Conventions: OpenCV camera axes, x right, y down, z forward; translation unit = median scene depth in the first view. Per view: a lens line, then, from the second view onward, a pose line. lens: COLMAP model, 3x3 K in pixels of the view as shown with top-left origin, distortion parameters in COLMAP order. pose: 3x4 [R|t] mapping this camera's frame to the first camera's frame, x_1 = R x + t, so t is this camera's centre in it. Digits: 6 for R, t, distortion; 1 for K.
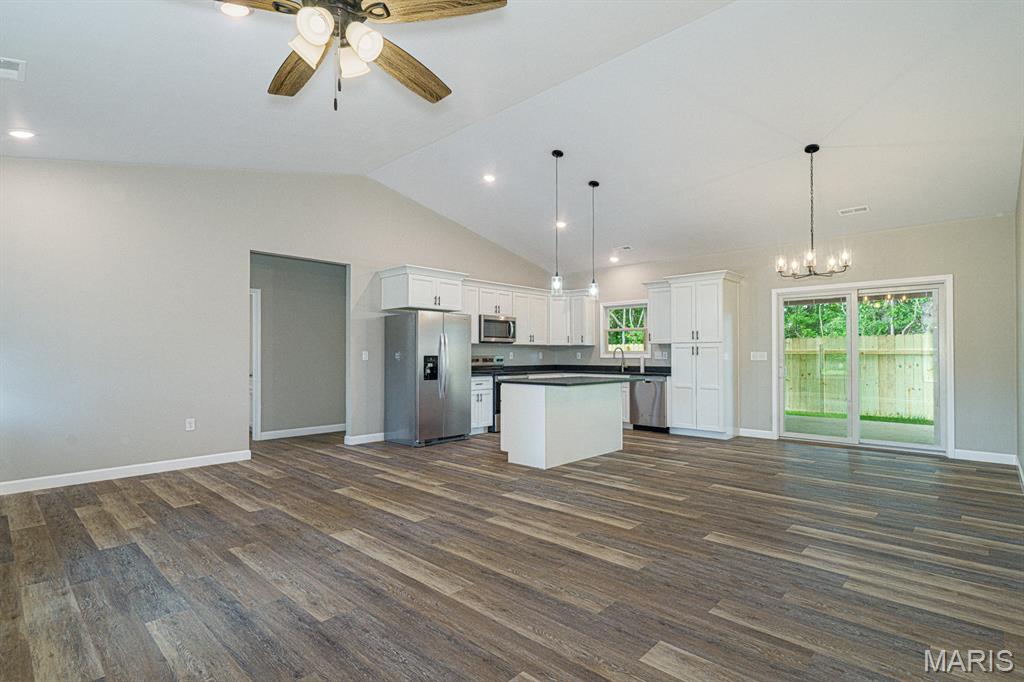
lens RADIAL K [[498.0, 0, 498.8], [0, 498.0, 341.4], [0, 0, 1]] dist [0.009577, -0.003858]
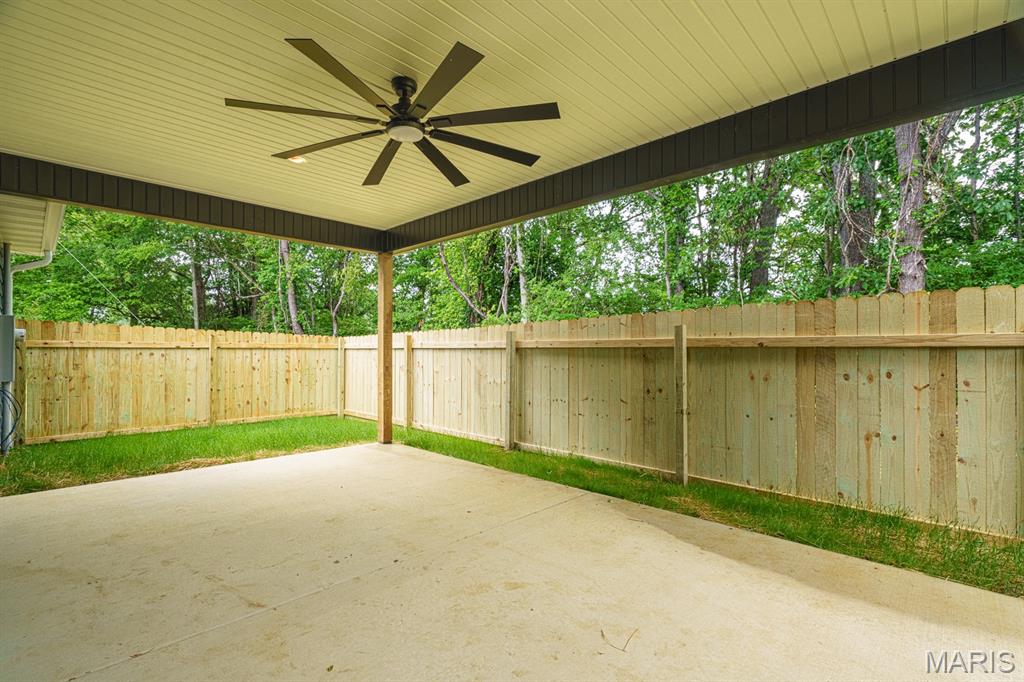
lens RADIAL K [[474.8, 0, 505.1], [0, 474.8, 339.2], [0, 0, 1]] dist [-0.003193, 0.001847]
pose [[0.999932, -0.002714, 0.011356, 0.750252], [0.002634, 0.999971, 0.007084, 0.023802], [-0.011375, -0.007054, 0.999910, 0.892849]]
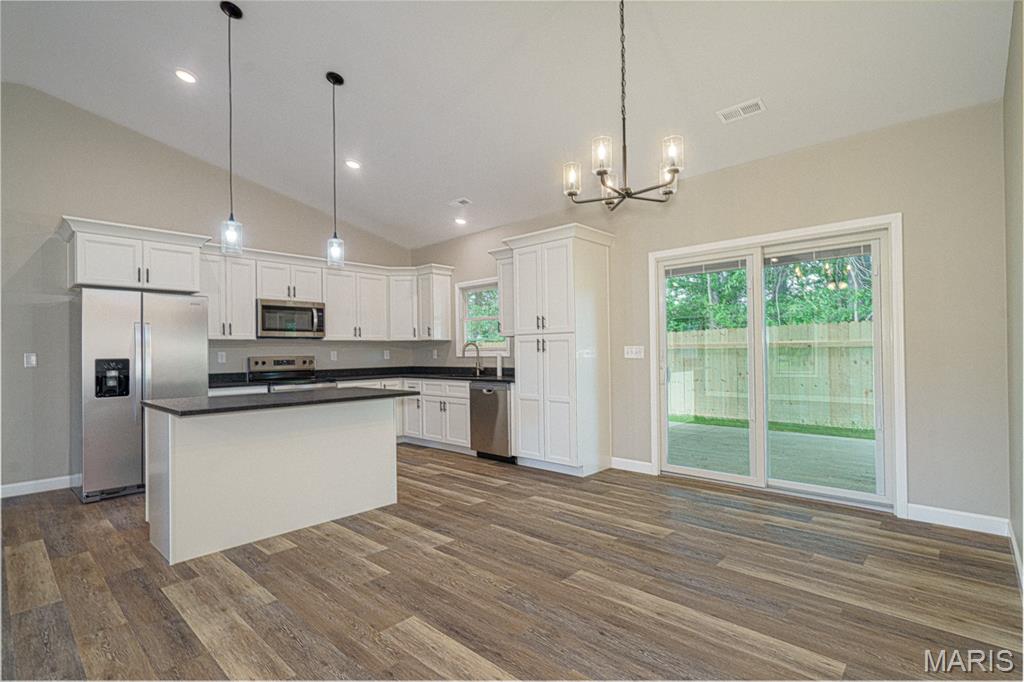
lens RADIAL K [[498.0, 0, 499.1], [0, 498.0, 342.4], [0, 0, 1]] dist [0.009577, -0.003858]
pose [[0.999835, -0.013380, 0.012256, 0.353603], [0.013274, 0.999874, 0.008736, 0.007926], [-0.012372, -0.008572, 0.999887, 0.345723]]
